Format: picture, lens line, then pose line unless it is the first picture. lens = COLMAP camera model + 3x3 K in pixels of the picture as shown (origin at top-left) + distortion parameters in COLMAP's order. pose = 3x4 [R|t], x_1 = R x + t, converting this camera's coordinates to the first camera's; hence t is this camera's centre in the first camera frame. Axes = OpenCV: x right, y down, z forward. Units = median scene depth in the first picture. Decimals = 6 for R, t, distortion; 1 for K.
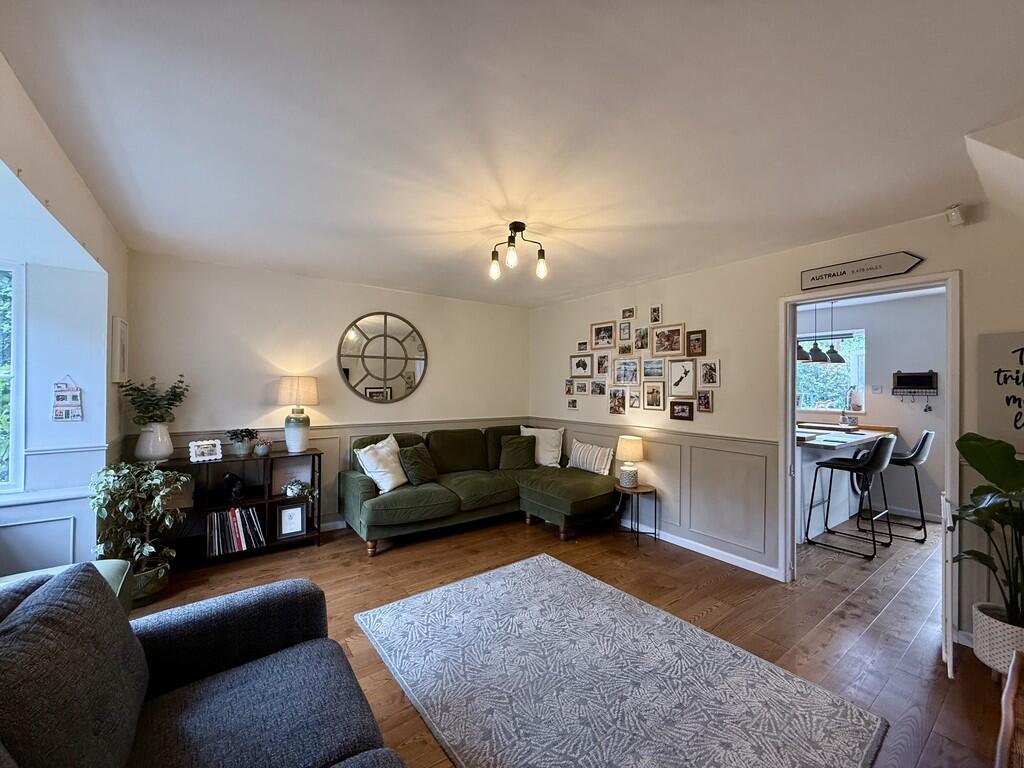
lens RADIAL K [[411.2, 0, 511.6], [0, 411.2, 383.1], [0, 0, 1]] dist [-0.001794, -0.000082]
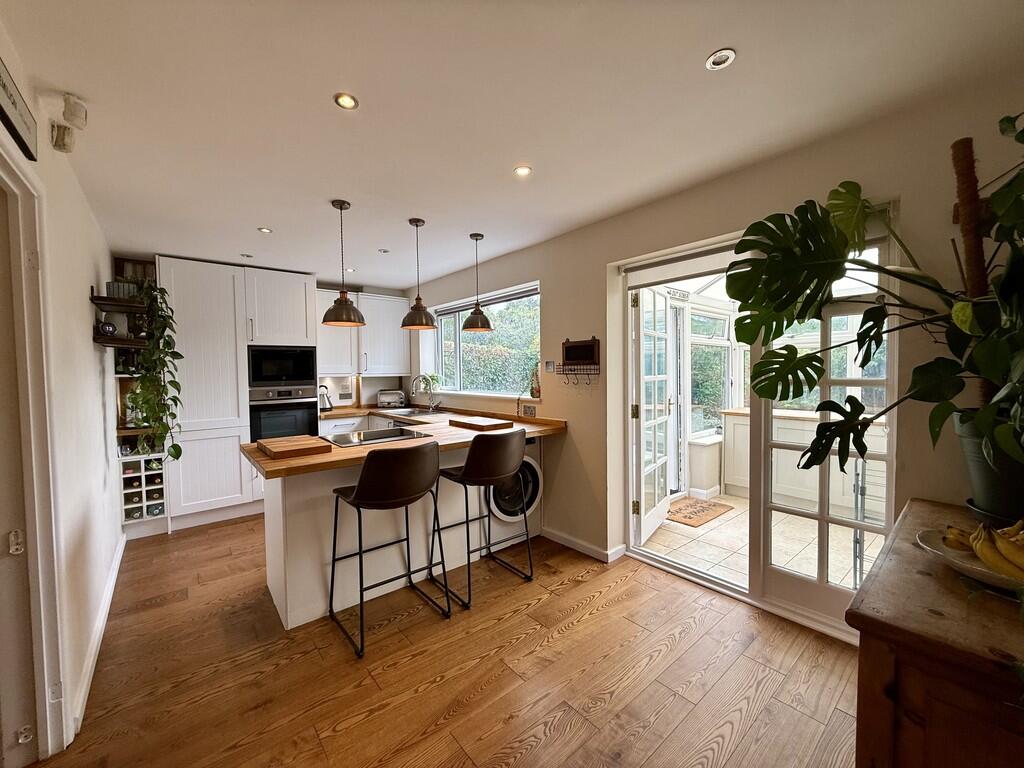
lens RADIAL K [[411.2, 0, 511.6], [0, 411.2, 383.1], [0, 0, 1]] dist [-0.001794, -0.000082]
pose [[0.997588, -0.020528, 0.066309, 0.803198], [0.017890, 0.999034, 0.040134, 0.014859], [-0.067069, -0.038851, 0.996992, 0.314933]]
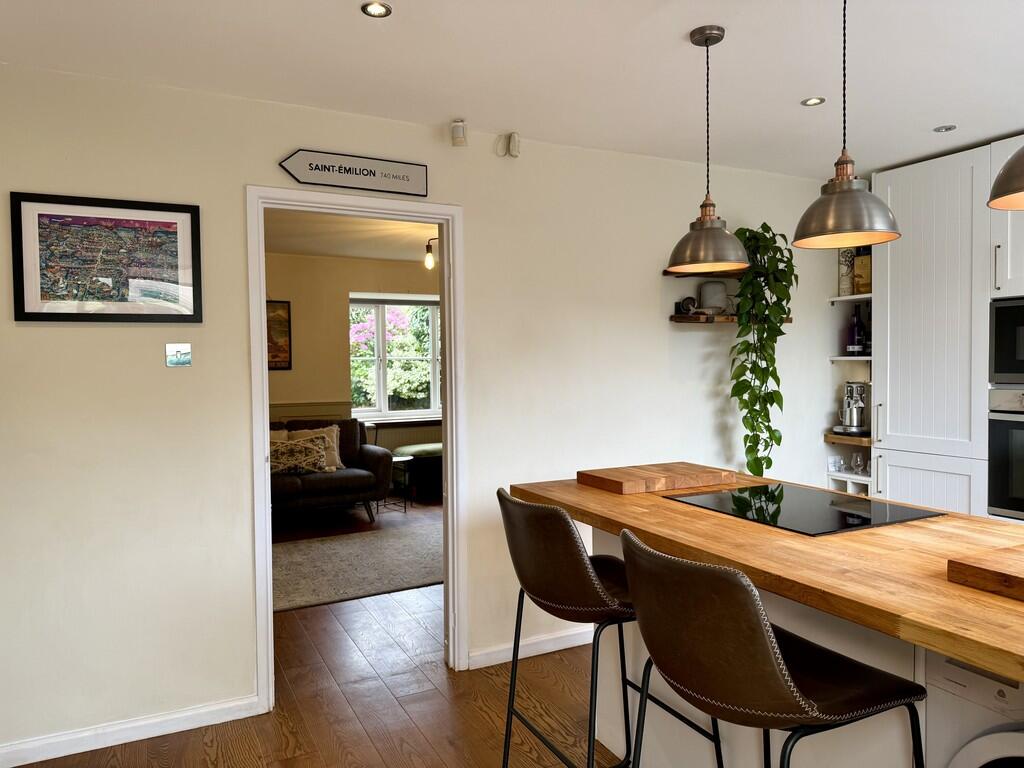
lens RADIAL K [[715.1, 0, 513.5], [0, 715.1, 388.6], [0, 0, 1]] dist [0.003882, -0.000269]
pose [[-0.165874, 0.028433, -0.985737, 1.132693], [0.016936, 0.999519, 0.025981, 0.025388], [0.986002, -0.012385, -0.166276, 0.835730]]
